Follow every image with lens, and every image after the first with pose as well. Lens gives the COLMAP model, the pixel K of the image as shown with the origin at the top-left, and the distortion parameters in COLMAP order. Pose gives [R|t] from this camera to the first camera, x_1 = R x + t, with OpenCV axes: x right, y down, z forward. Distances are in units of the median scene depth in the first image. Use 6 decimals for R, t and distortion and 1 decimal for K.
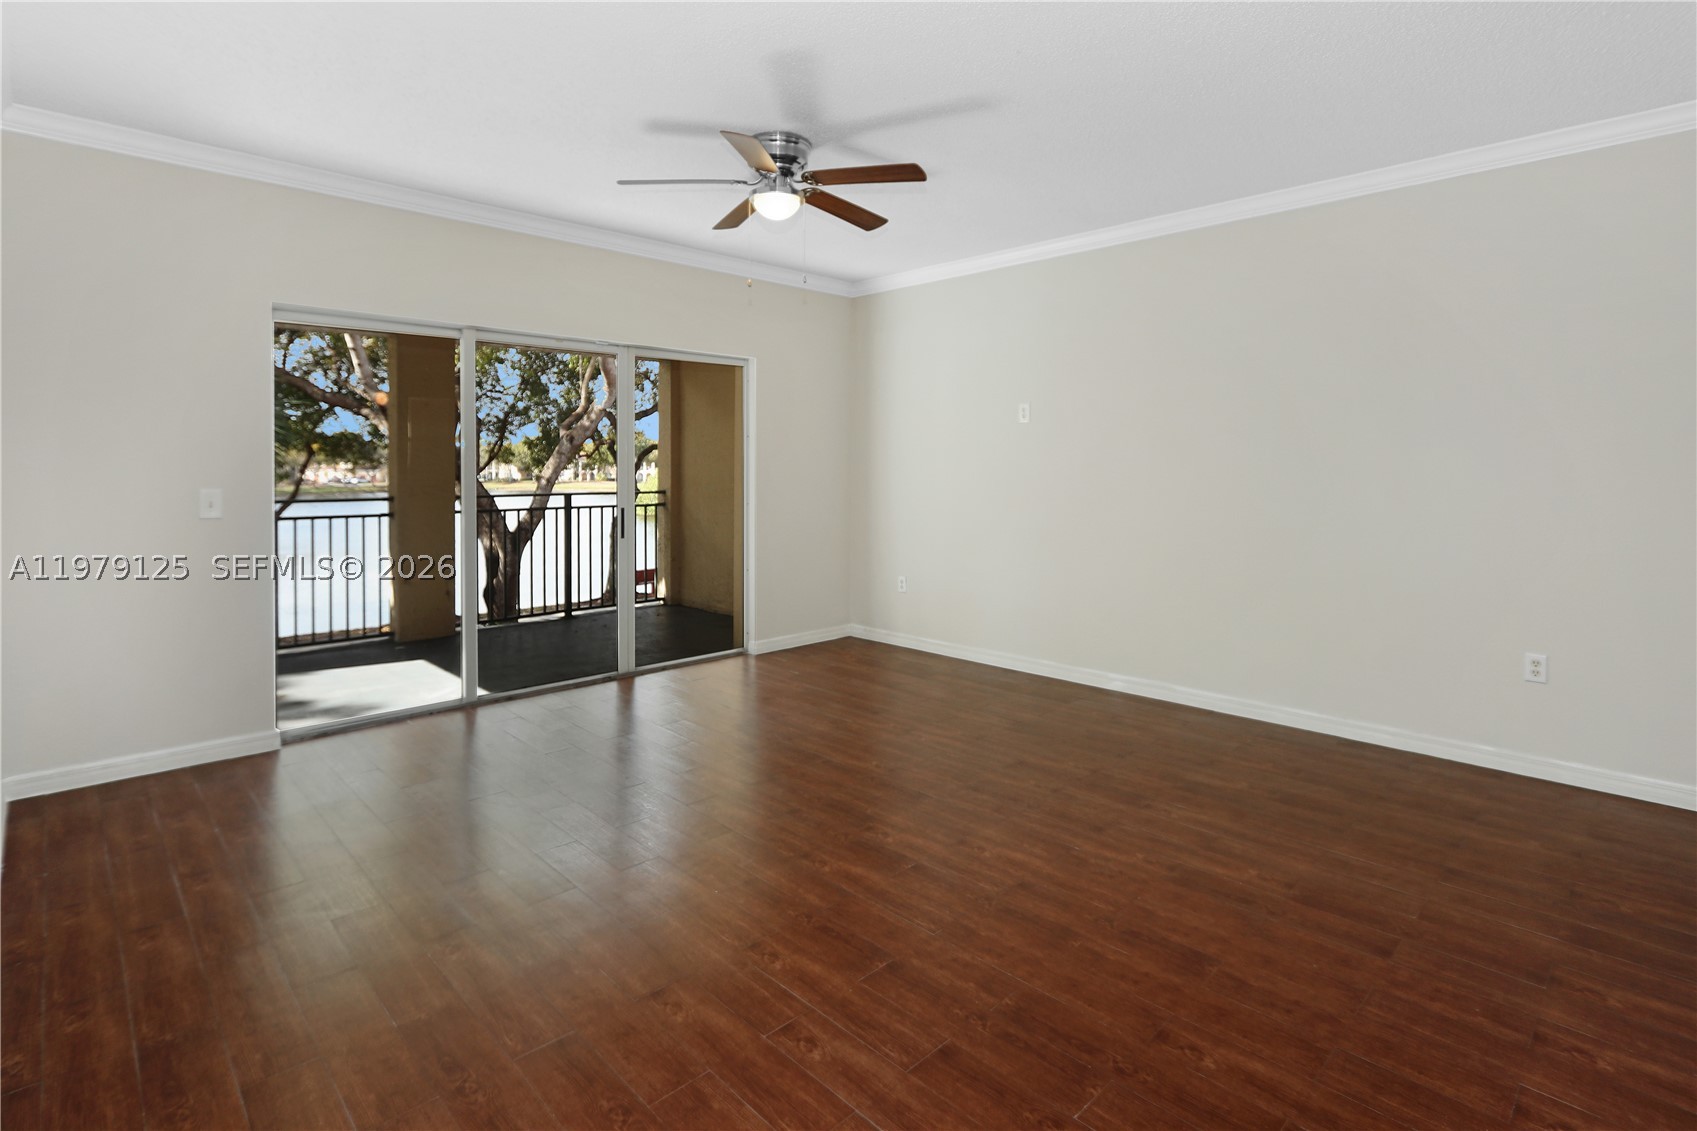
lens RADIAL K [[828.8, 0, 848.5], [0, 828.8, 565.5], [0, 0, 1]] dist [-0.051913, 0.000235]
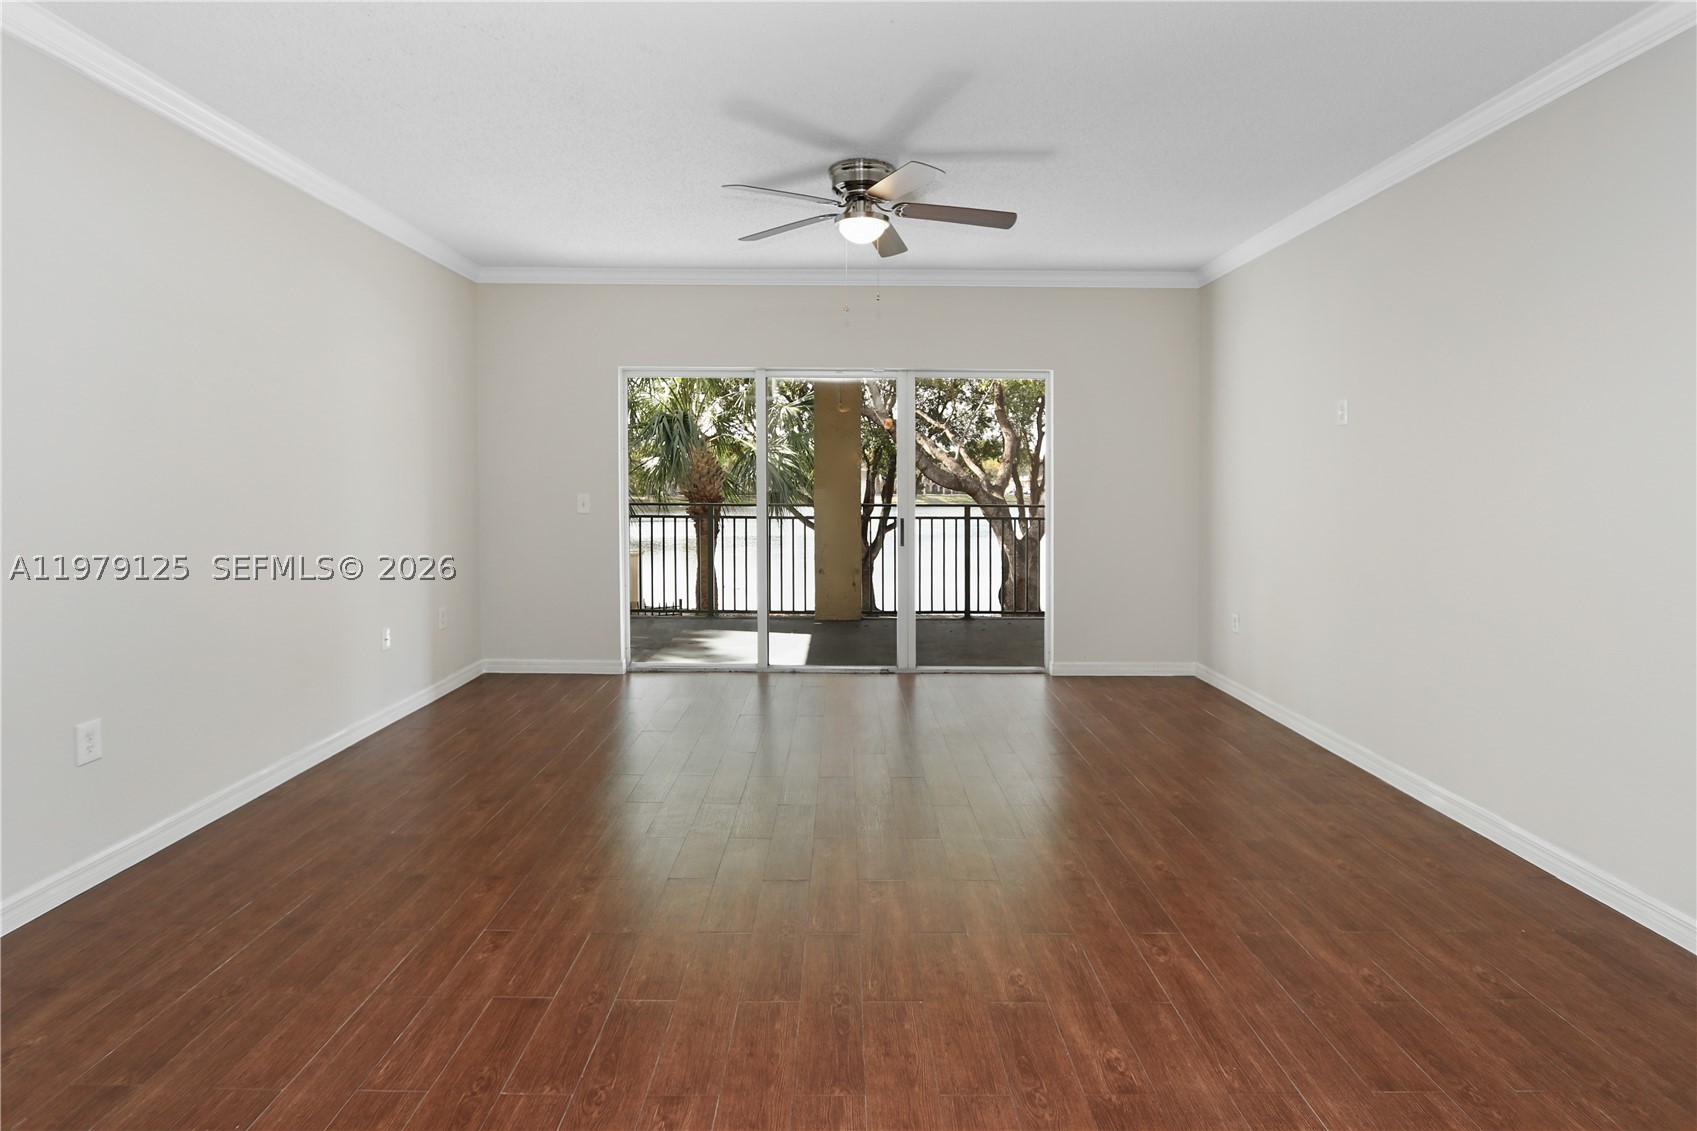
lens RADIAL K [[820.4, 0, 848.5], [0, 820.4, 565.5], [0, 0, 1]] dist [-0.023015, -0.000118]
pose [[0.723540, 0.074020, -0.686302, 0.420329], [-0.083867, 0.996295, 0.019037, -0.022337], [0.685169, 0.043784, 0.727067, 0.163803]]
